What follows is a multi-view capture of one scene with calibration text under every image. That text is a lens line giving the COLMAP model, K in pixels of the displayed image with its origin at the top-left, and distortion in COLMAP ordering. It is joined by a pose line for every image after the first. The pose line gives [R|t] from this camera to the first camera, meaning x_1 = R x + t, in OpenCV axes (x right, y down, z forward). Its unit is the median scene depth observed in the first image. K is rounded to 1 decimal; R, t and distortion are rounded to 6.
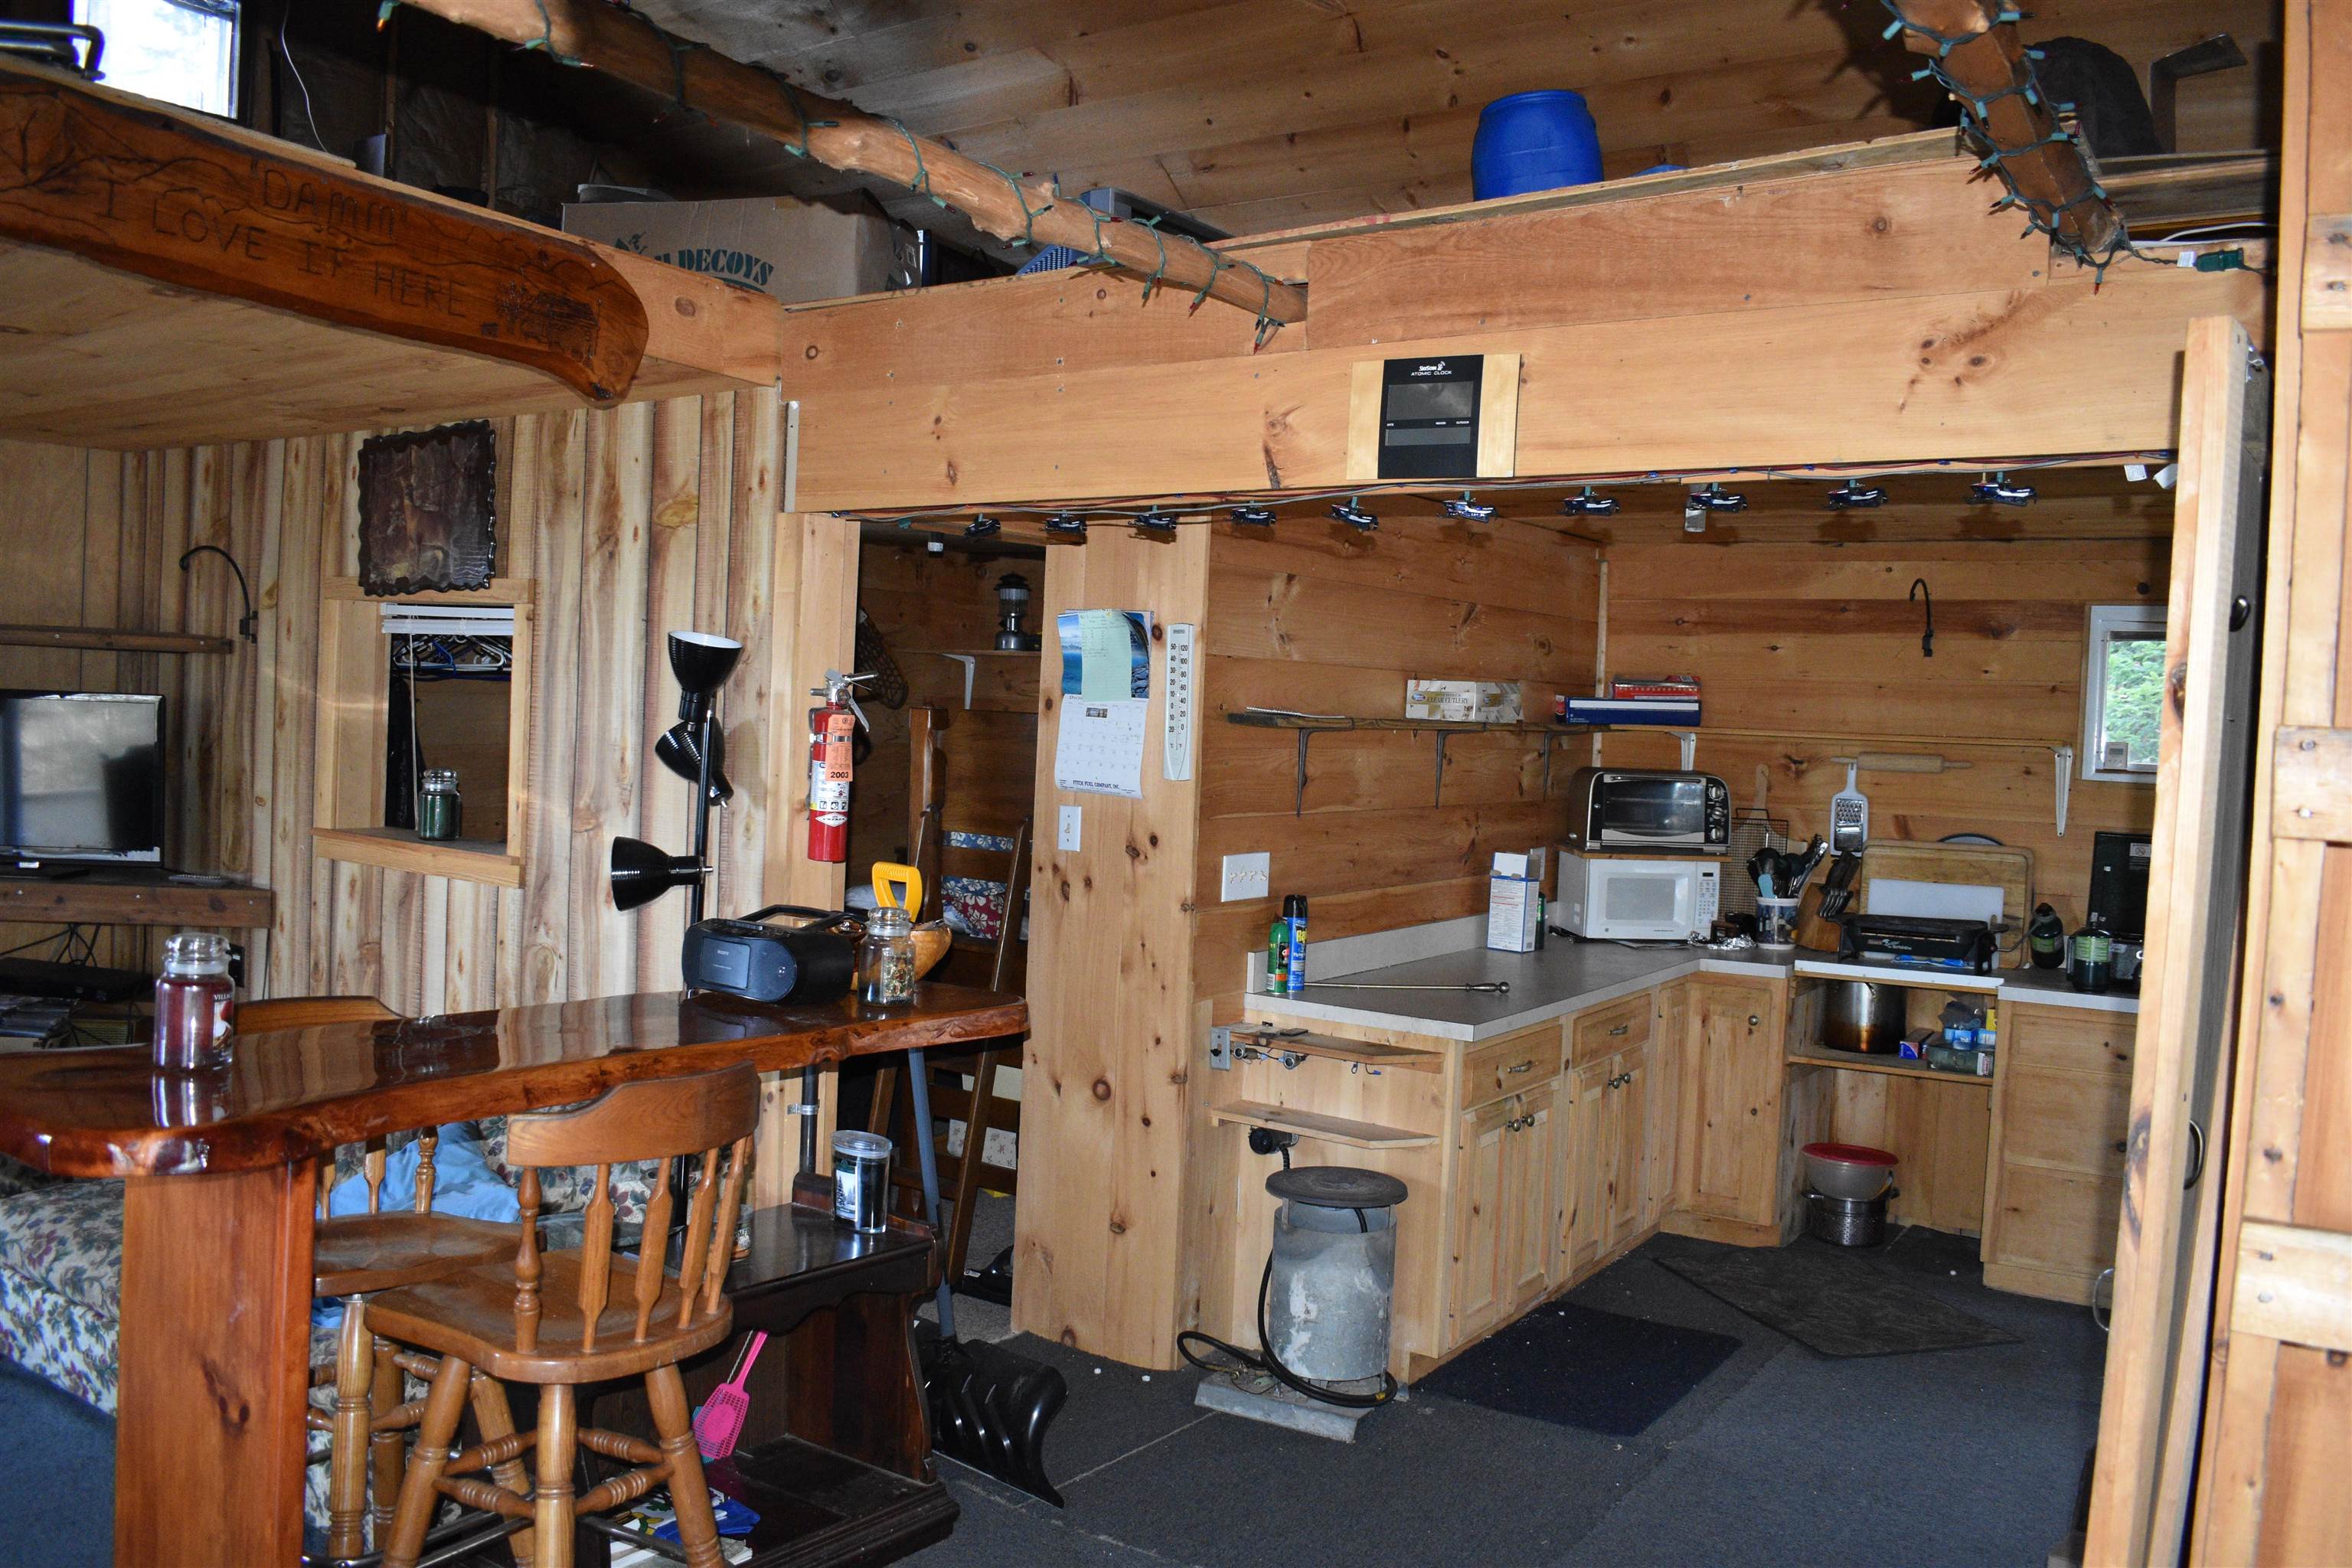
lens RADIAL K [[1830.3, 0, 1186.6], [0, 1830.3, 775.6], [0, 0, 1]] dist [-0.097900, 0.017054]
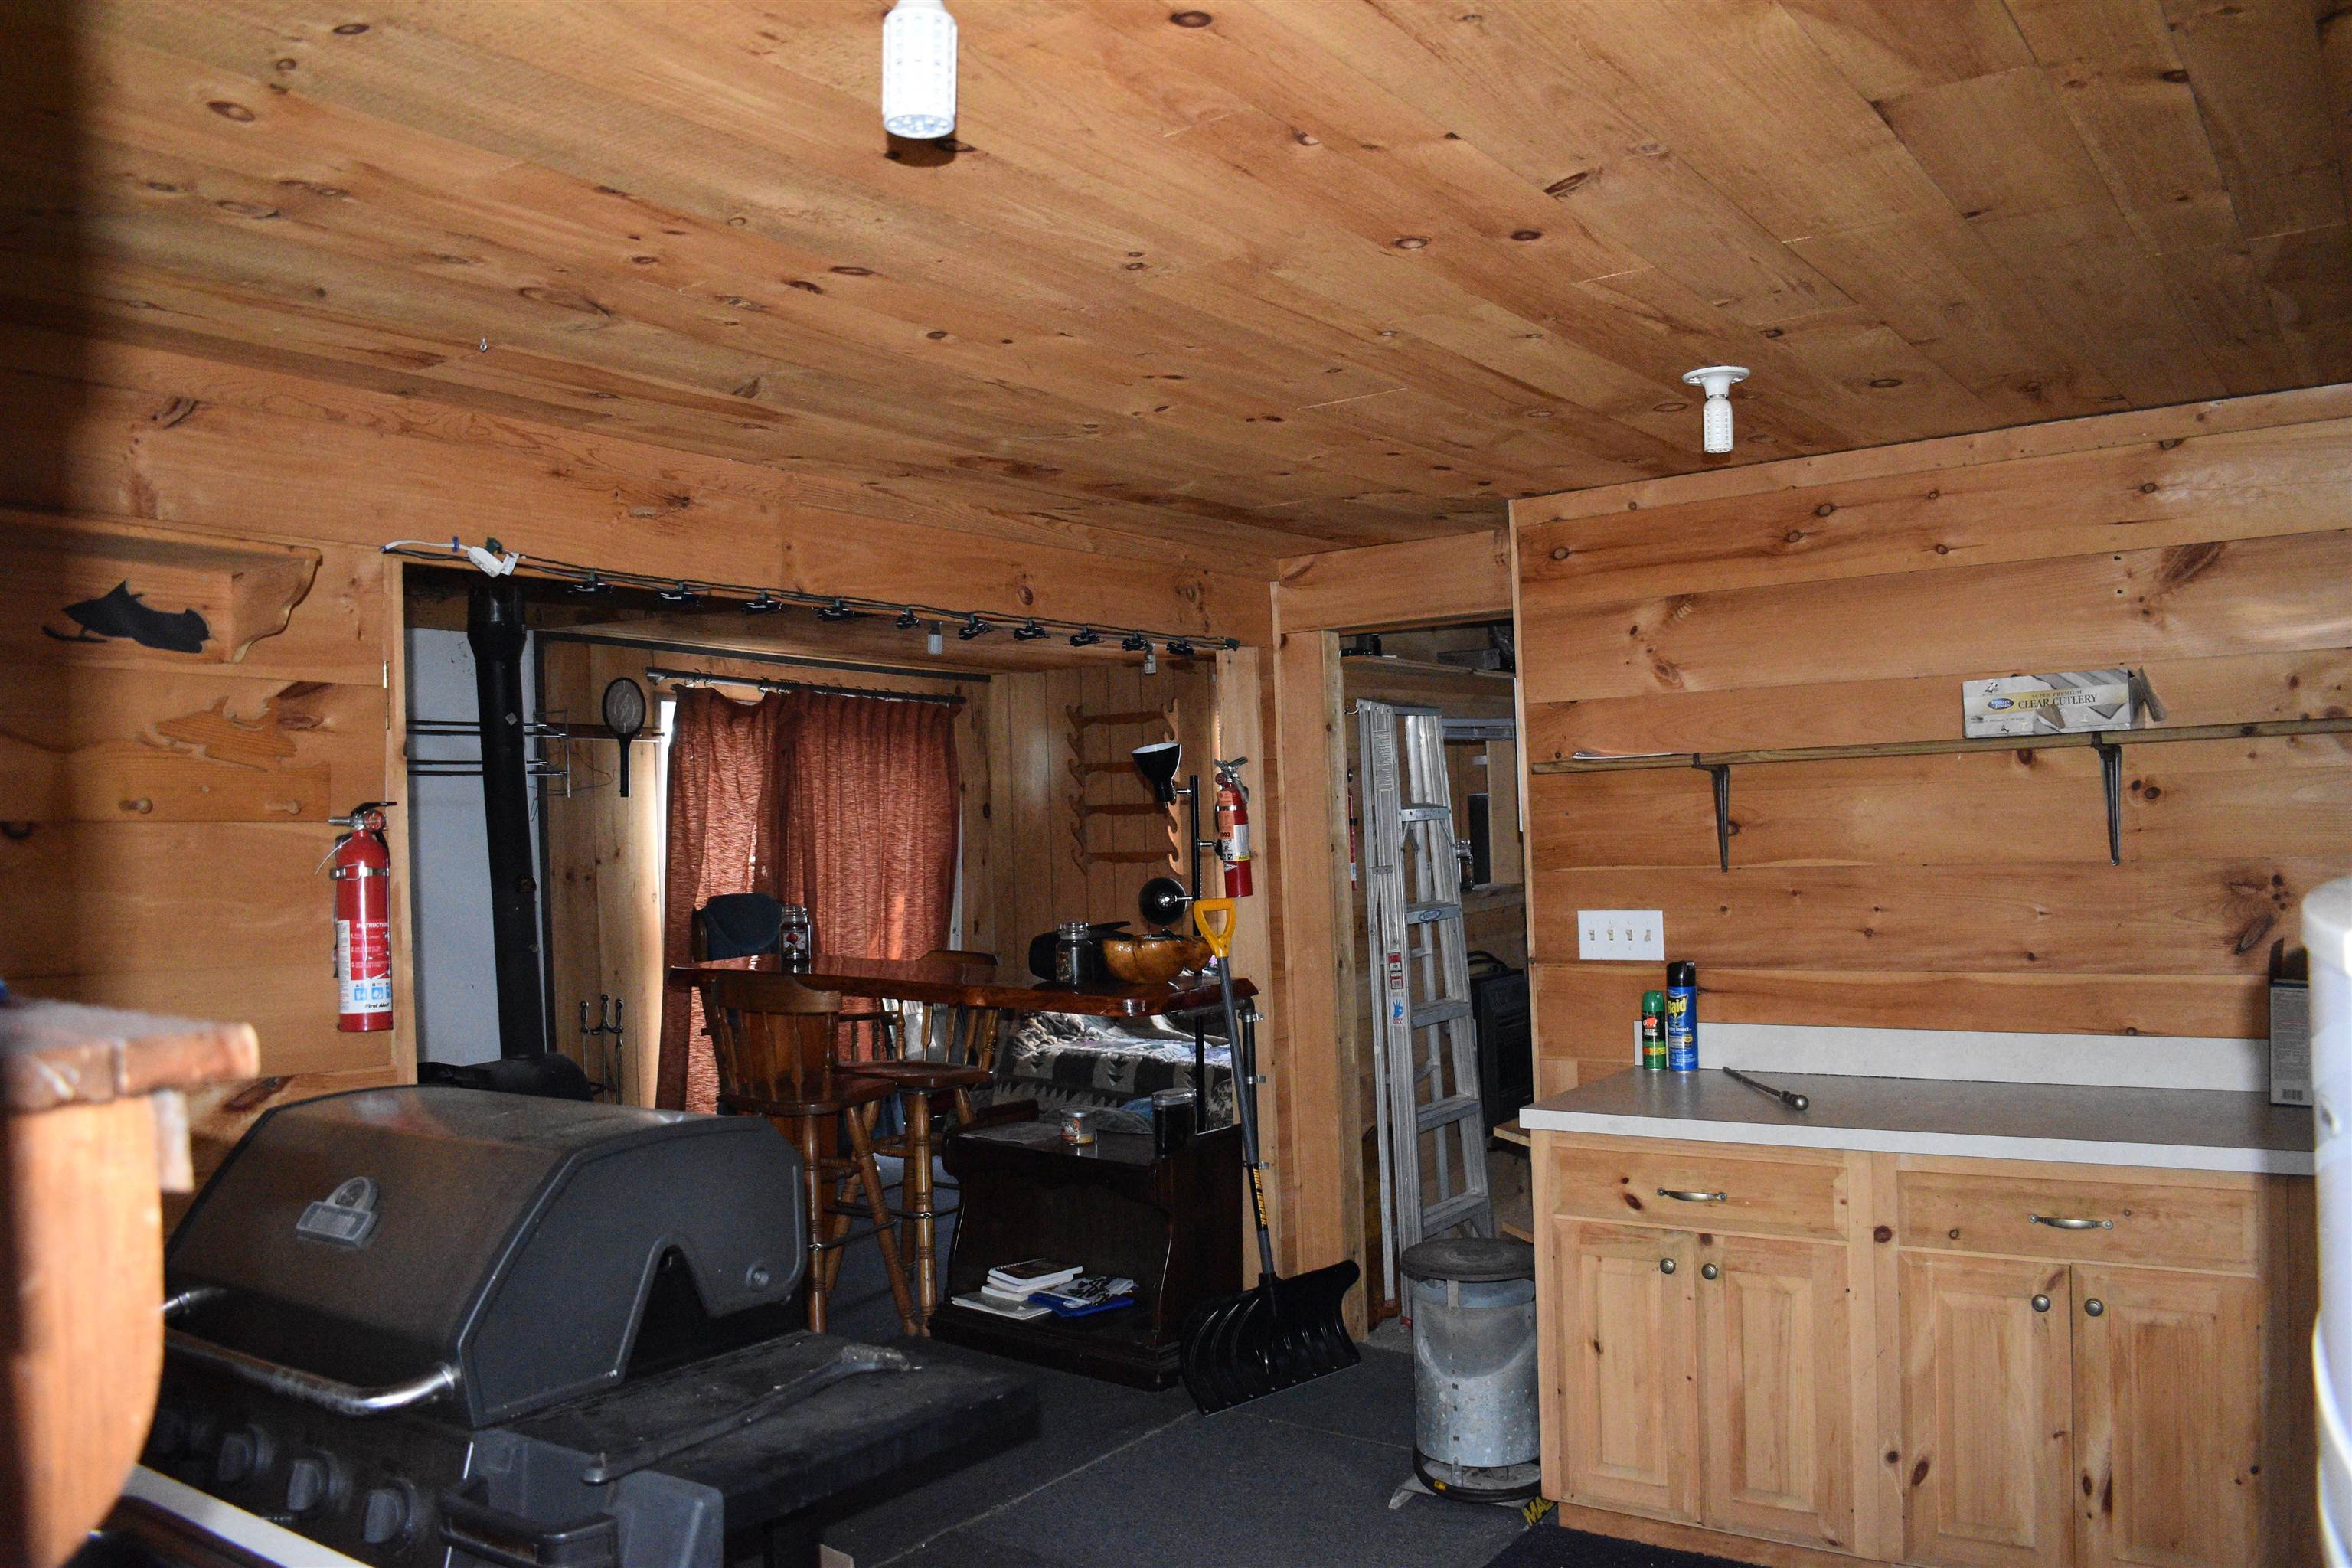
lens RADIAL K [[1830.3, 0, 1174.5], [0, 1830.3, 770.9], [0, 0, 1]] dist [-0.097900, 0.017054]
pose [[-0.017016, -0.064188, -0.997793, 0.828821], [-0.003518, 0.997935, -0.064137, 0.027792], [0.999849, 0.002419, -0.017207, 0.689805]]
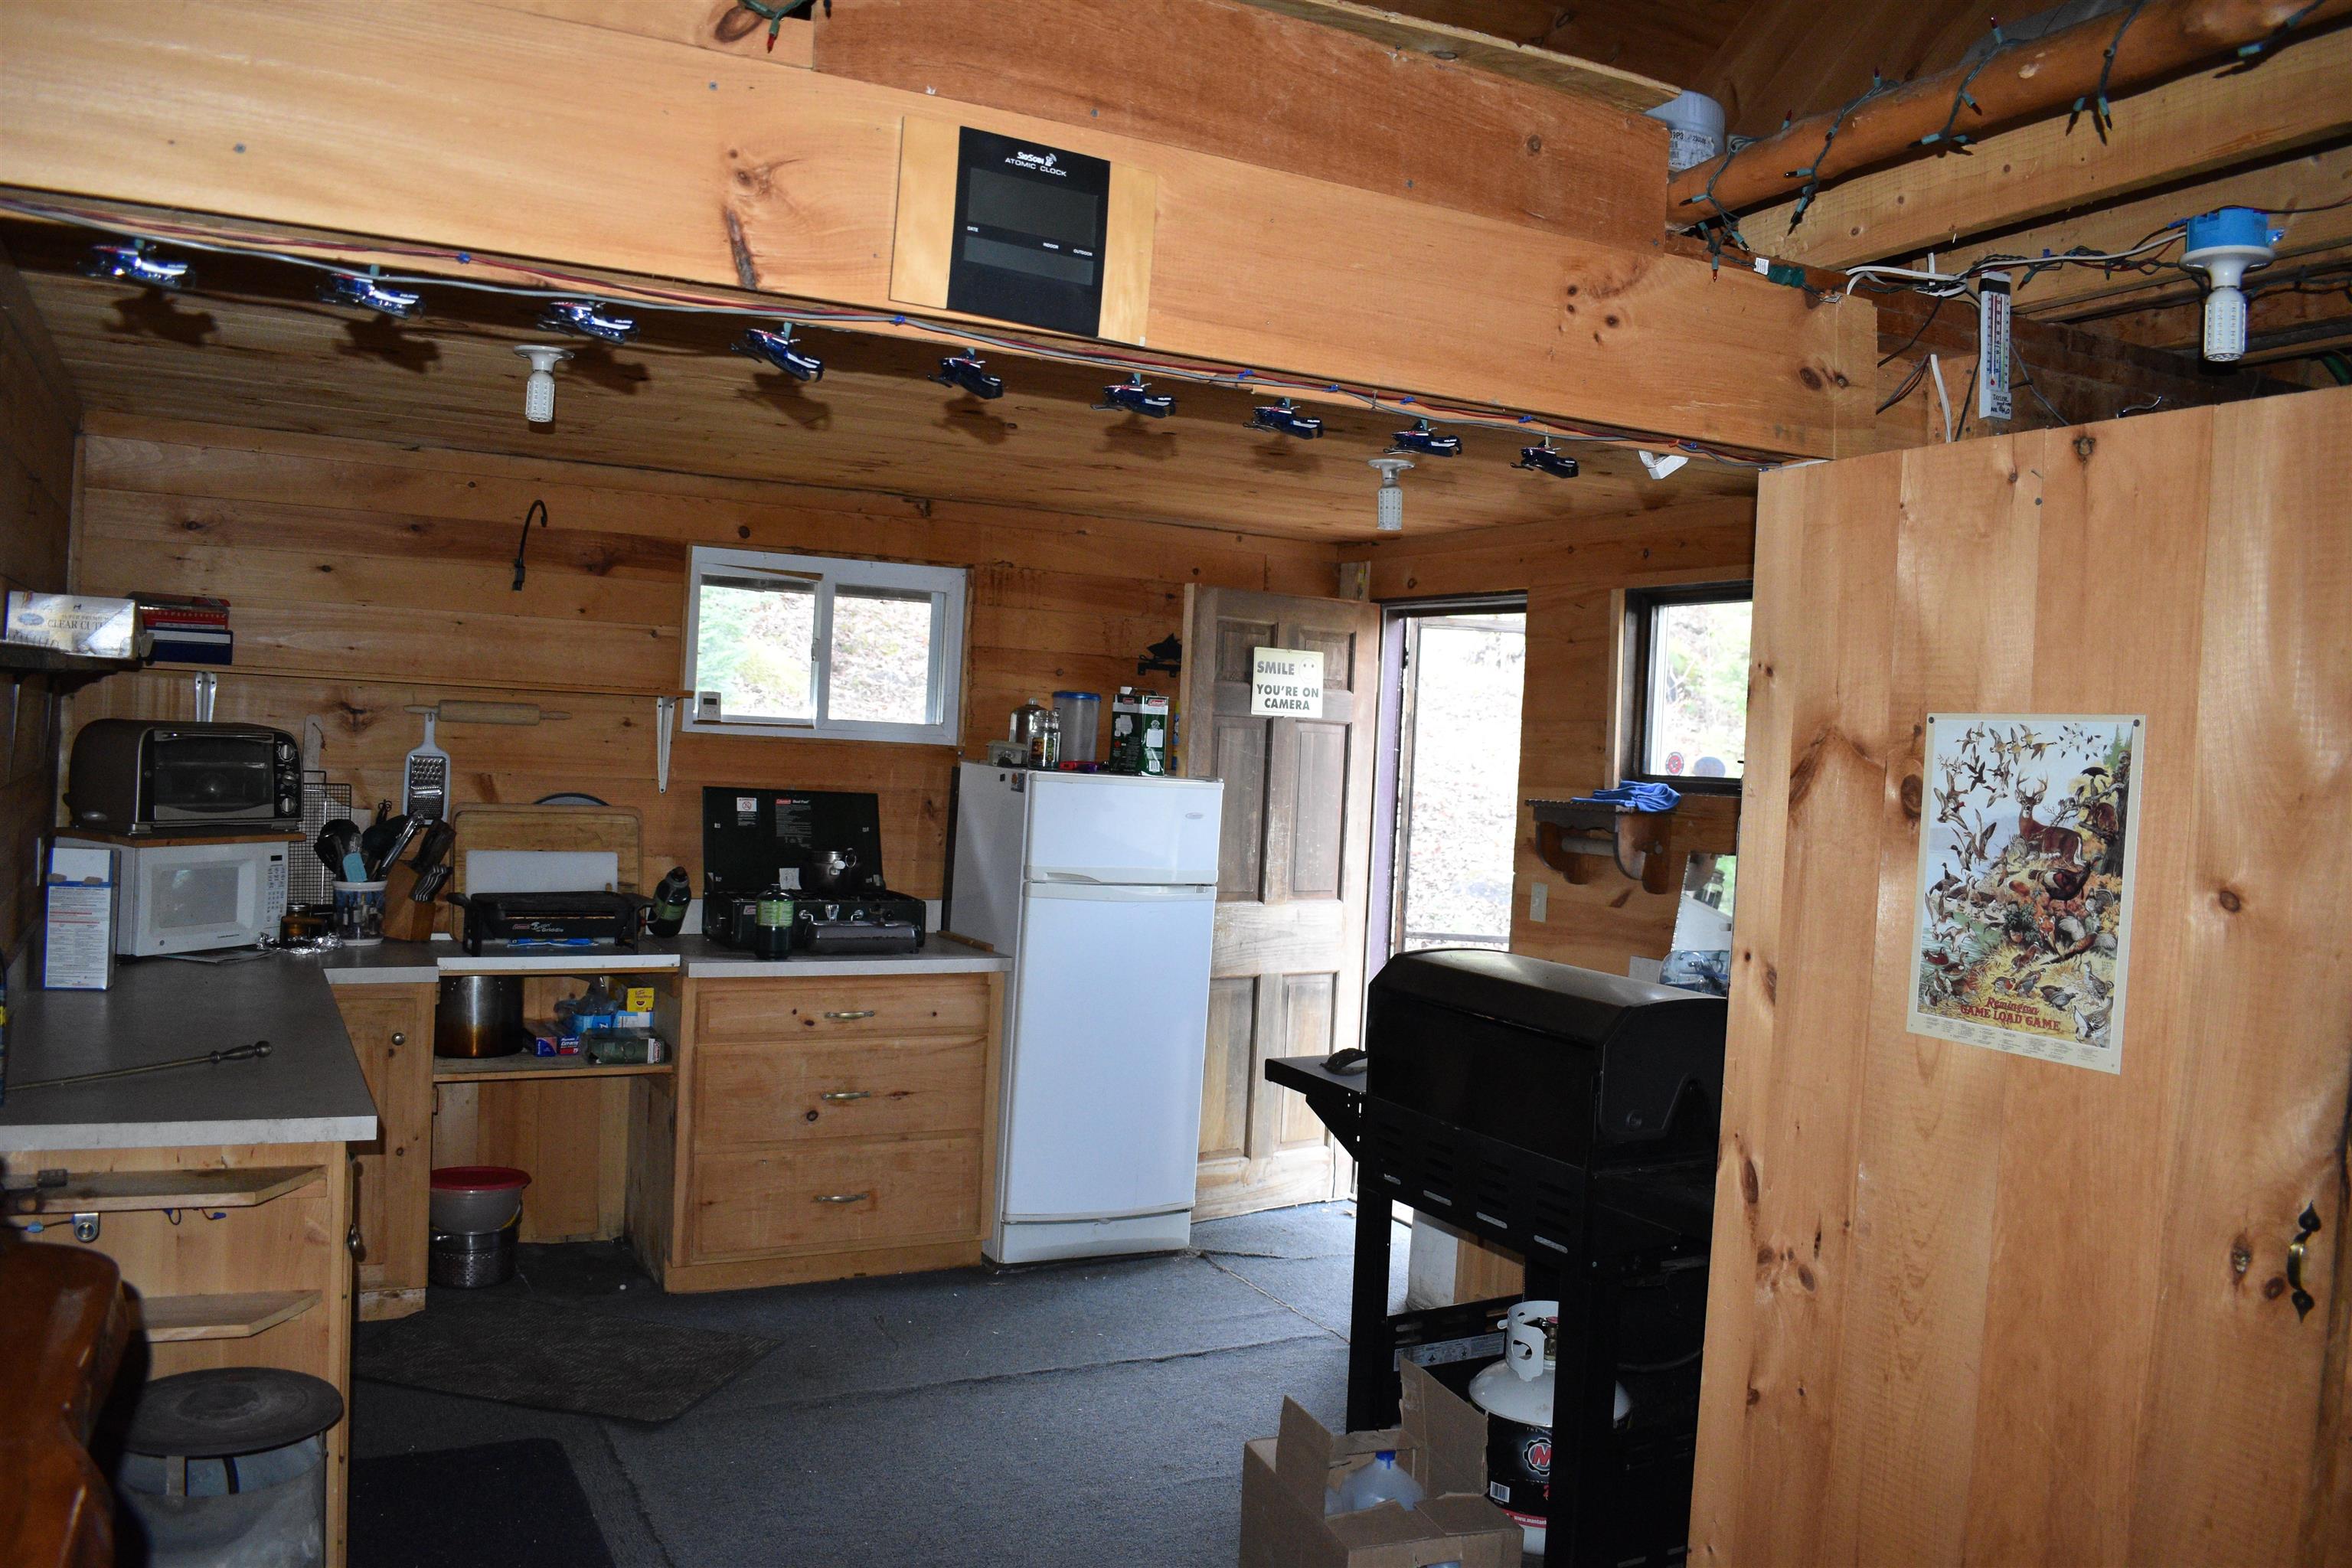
lens RADIAL K [[1830.3, 0, 1180.2], [0, 1830.3, 766.9], [0, 0, 1]] dist [-0.097900, 0.017054]
pose [[0.465917, -0.027660, 0.884396, -0.234172], [-0.004793, 0.999418, 0.033783, -0.013470], [-0.884815, -0.019979, 0.465513, 0.347753]]
